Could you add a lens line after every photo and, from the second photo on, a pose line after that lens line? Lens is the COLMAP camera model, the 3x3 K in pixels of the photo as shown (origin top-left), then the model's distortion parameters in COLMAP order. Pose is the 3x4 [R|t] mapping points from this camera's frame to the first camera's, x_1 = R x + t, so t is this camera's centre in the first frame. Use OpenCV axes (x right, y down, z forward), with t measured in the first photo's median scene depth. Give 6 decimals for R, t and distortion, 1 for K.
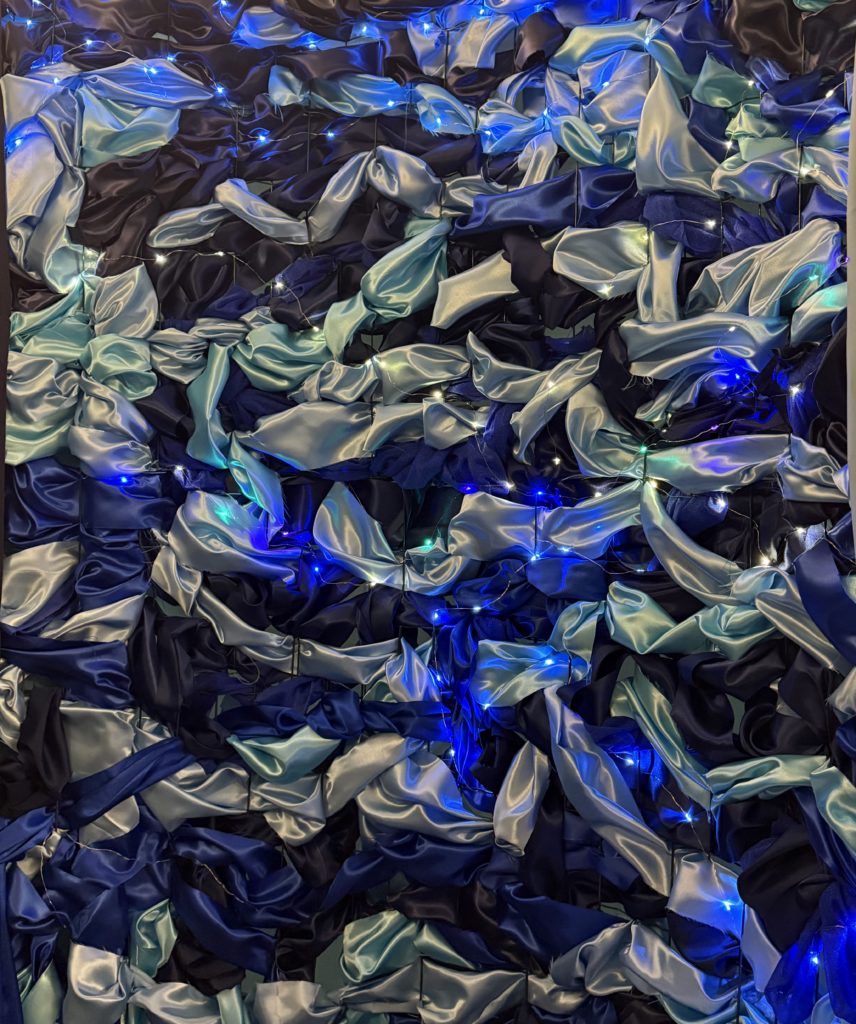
lens RADIAL K [[905.0, 0, 428.0], [0, 905.0, 512.0], [0, 0, 1]] dist [0.006338, 0.000767]
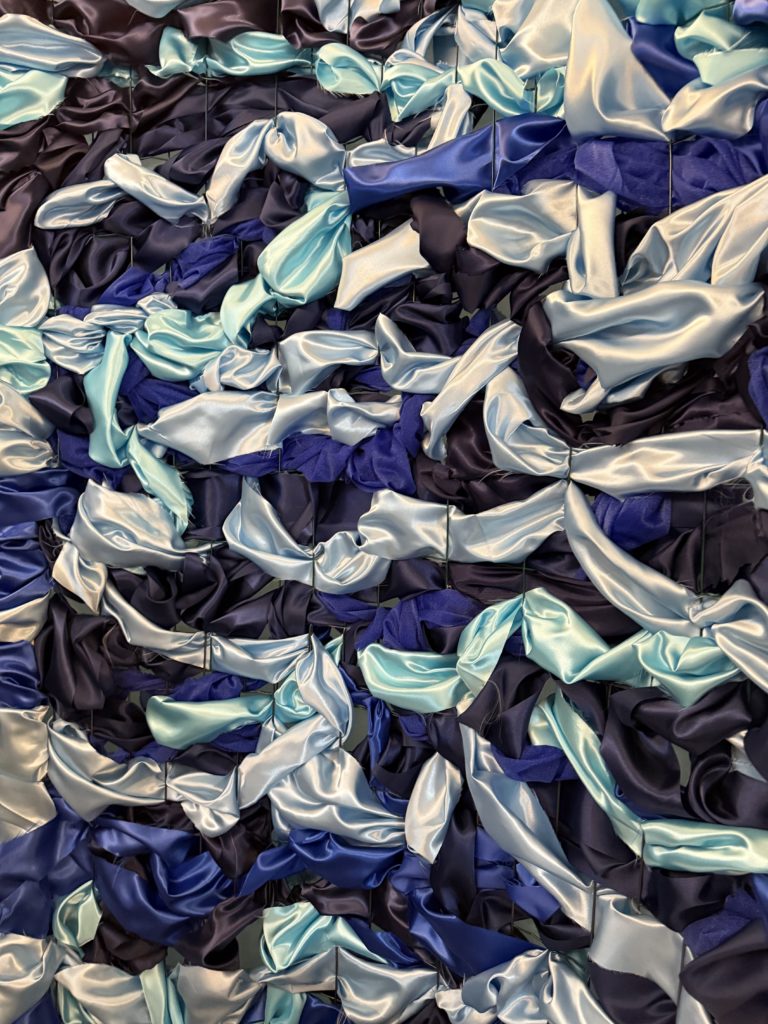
lens RADIAL K [[599.5, 0, 384.0], [0, 599.5, 512.0], [0, 0, 1]] dist [-0.014711, -0.001316]
pose [[0.999913, -0.010313, 0.008253, 0.046161], [0.009579, 0.996373, 0.084557, -0.048936], [-0.009095, -0.084470, 0.996384, 0.369631]]
